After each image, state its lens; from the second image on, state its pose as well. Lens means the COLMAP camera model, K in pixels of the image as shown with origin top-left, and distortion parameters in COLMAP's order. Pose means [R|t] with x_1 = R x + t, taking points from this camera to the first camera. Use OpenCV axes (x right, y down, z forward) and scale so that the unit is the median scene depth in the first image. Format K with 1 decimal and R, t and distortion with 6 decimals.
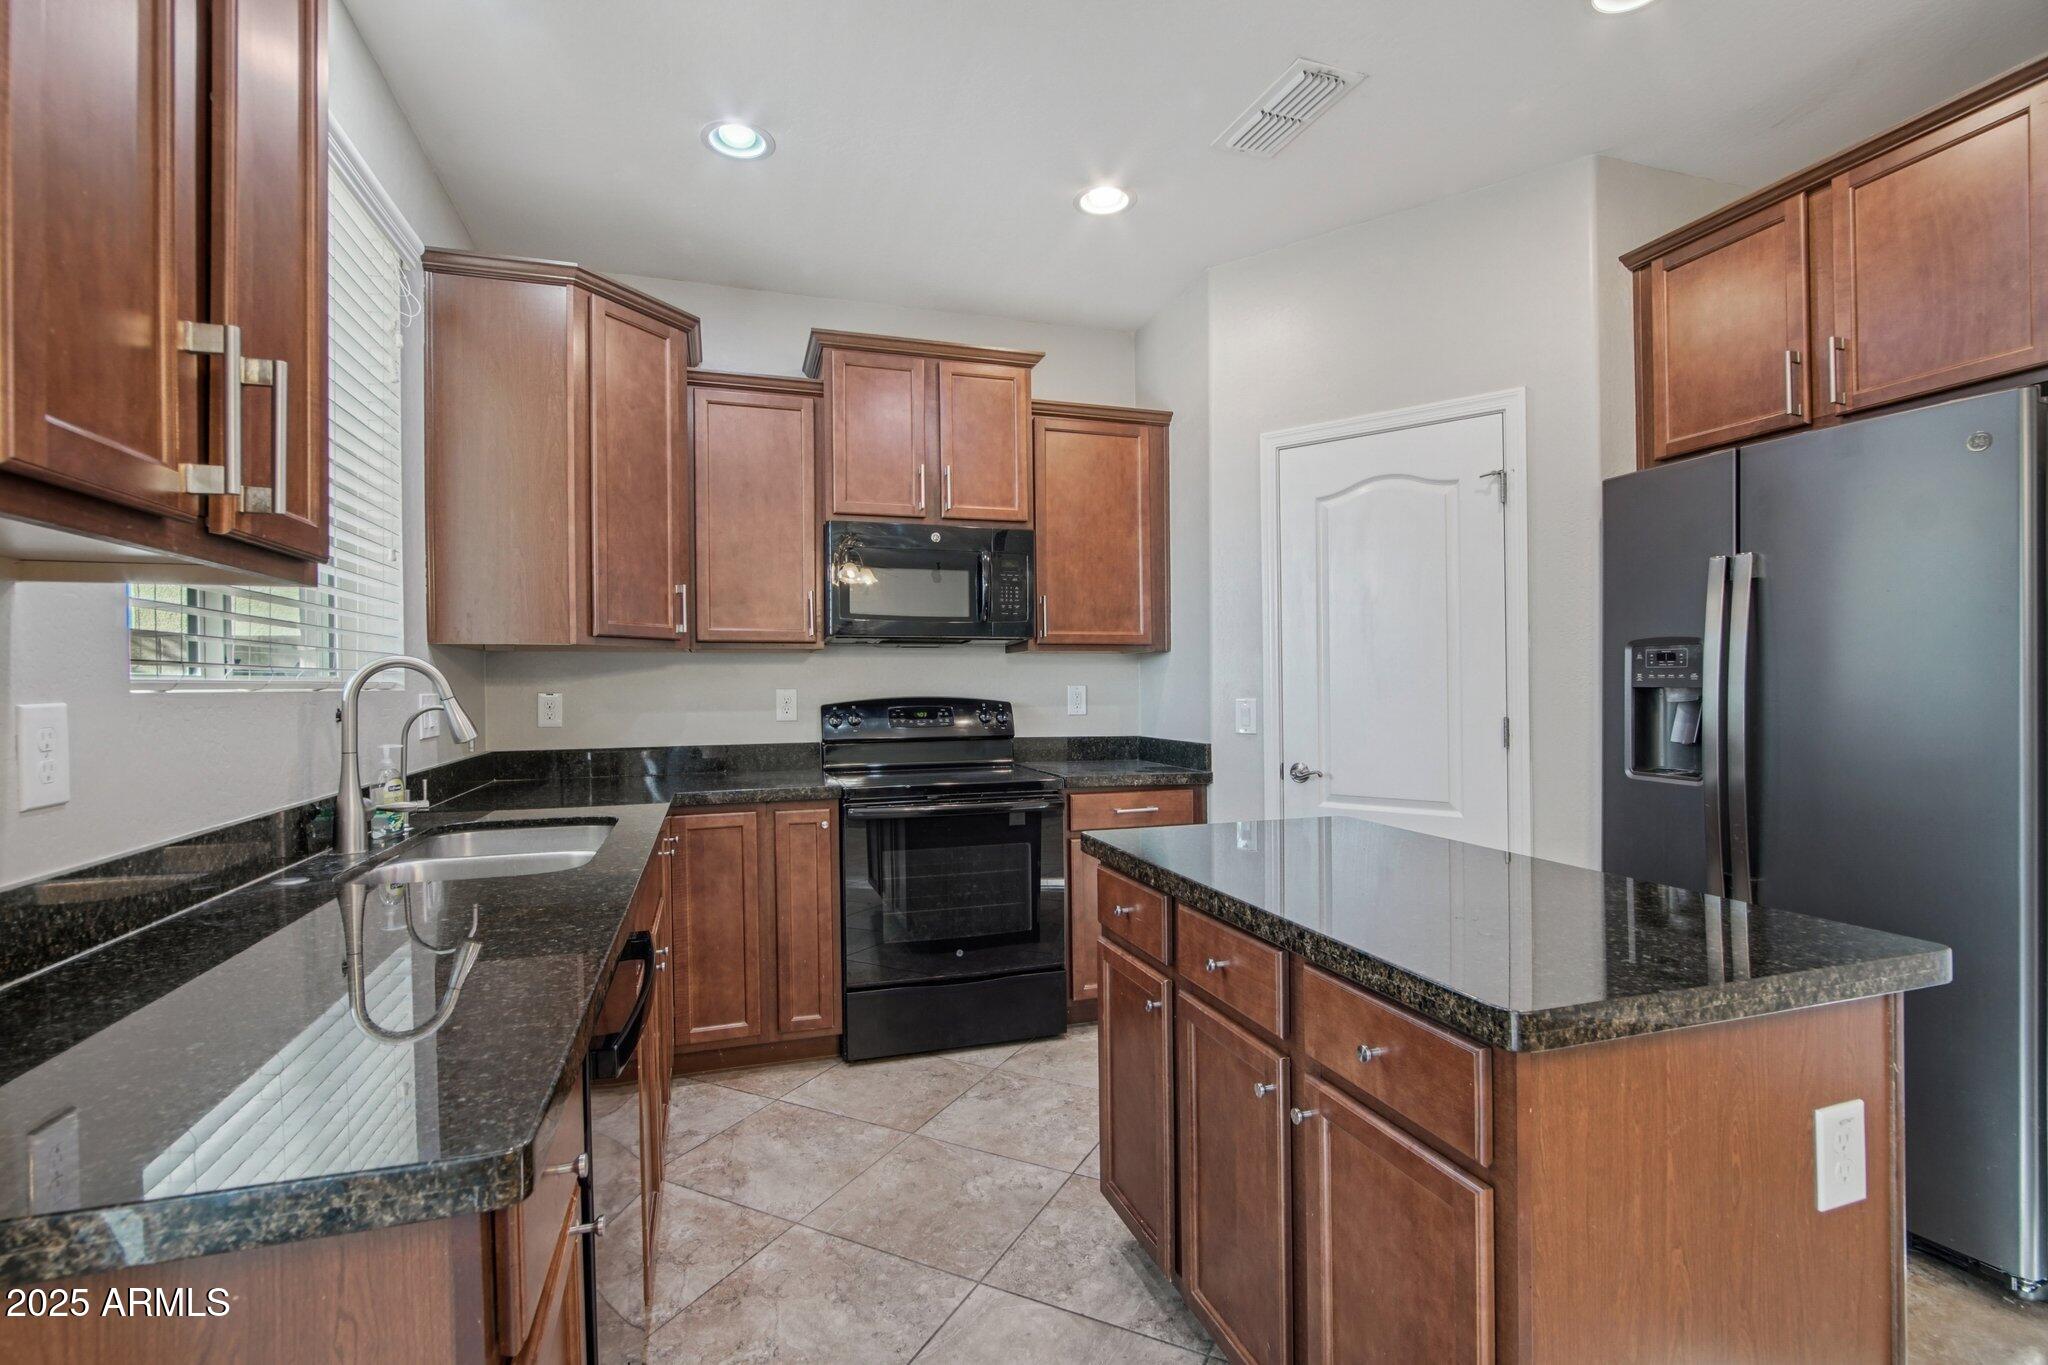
lens RADIAL K [[939.2, 0, 1023.7], [0, 939.2, 683.4], [0, 0, 1]] dist [-0.011529, 0.001909]
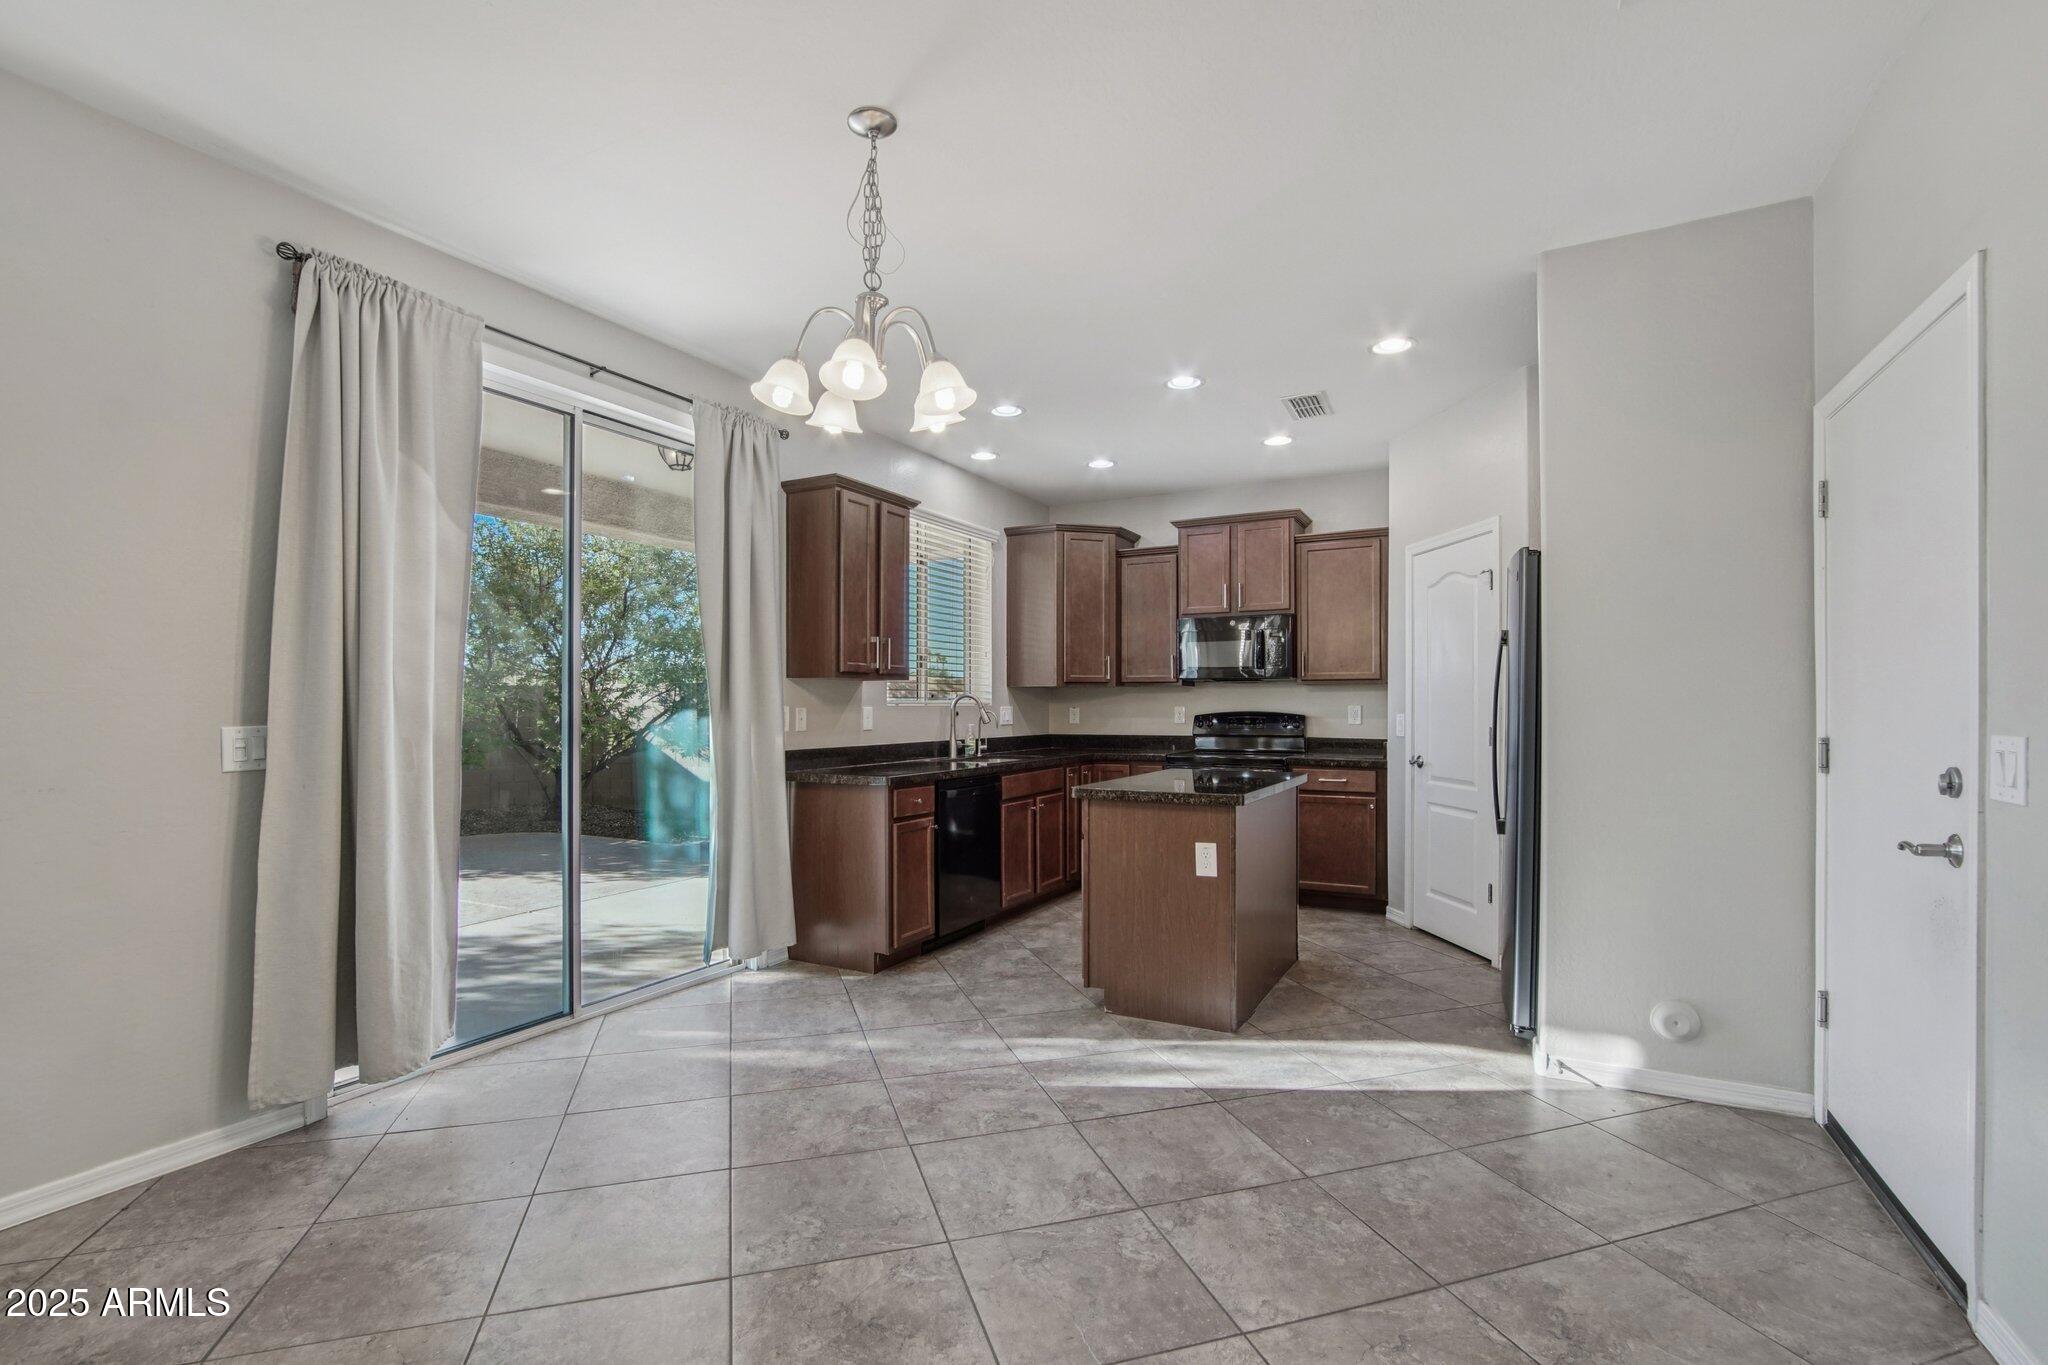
lens RADIAL K [[939.2, 0, 1040.7], [0, 939.2, 723.2], [0, 0, 1]] dist [-0.011529, 0.001909]
pose [[0.707527, 0.020152, -0.706399, 0.941826], [-0.004222, 0.999696, 0.024290, -0.005744], [0.706674, -0.014203, 0.707397, -0.553143]]
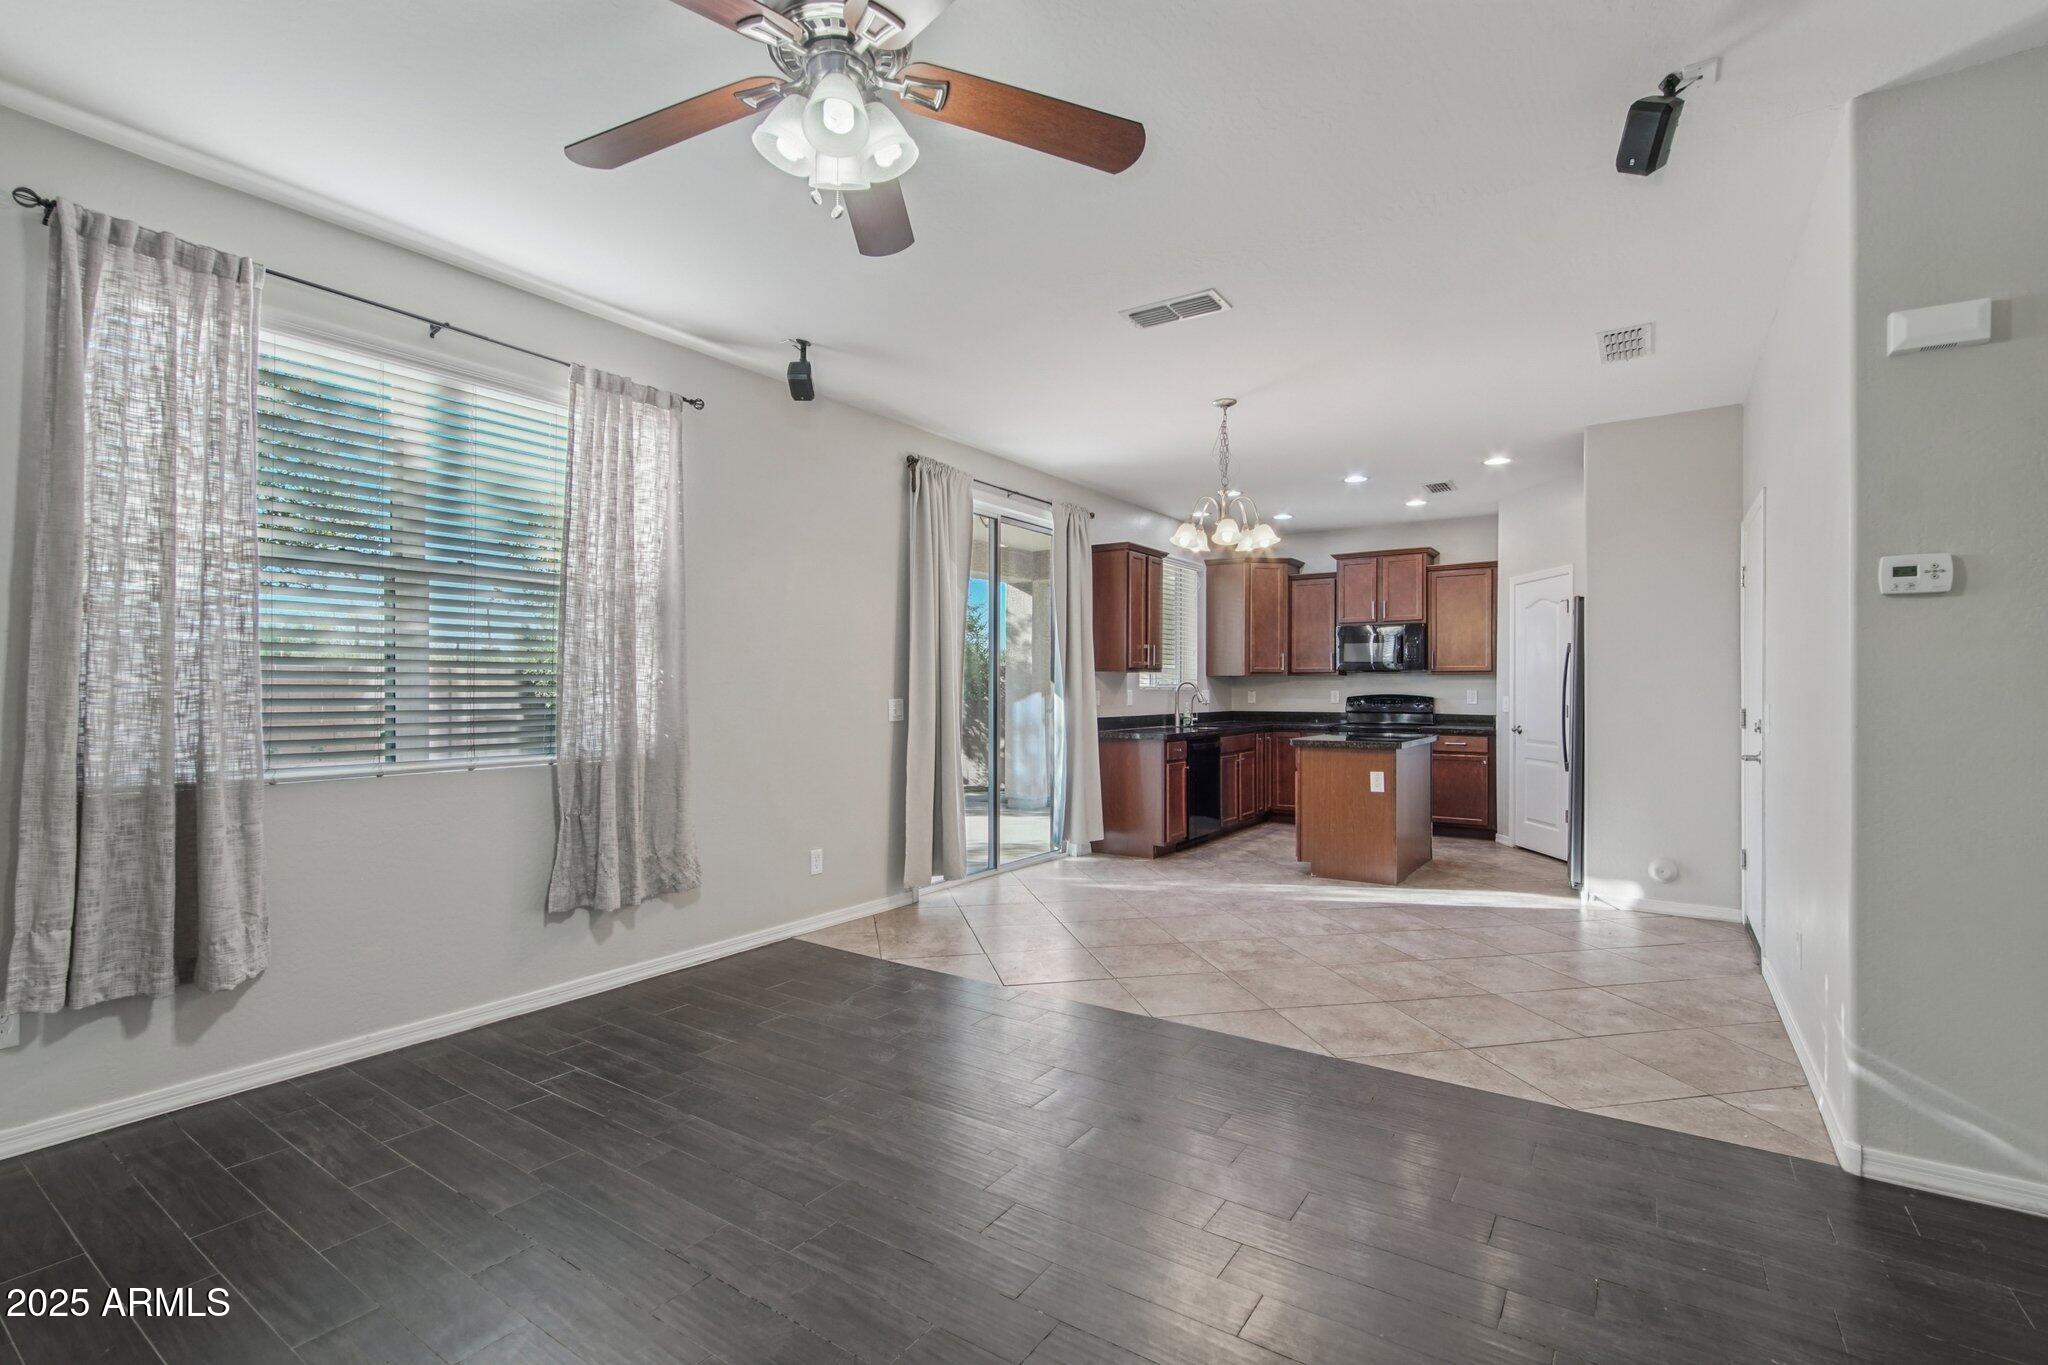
lens RADIAL K [[939.2, 0, 1034.8], [0, 939.2, 701.7], [0, 0, 1]] dist [-0.011529, 0.001909]
pose [[0.622045, 0.019245, -0.782745, 1.301750], [-0.006488, 0.999790, 0.019425, -0.007993], [0.782955, -0.007005, 0.622039, -1.270607]]
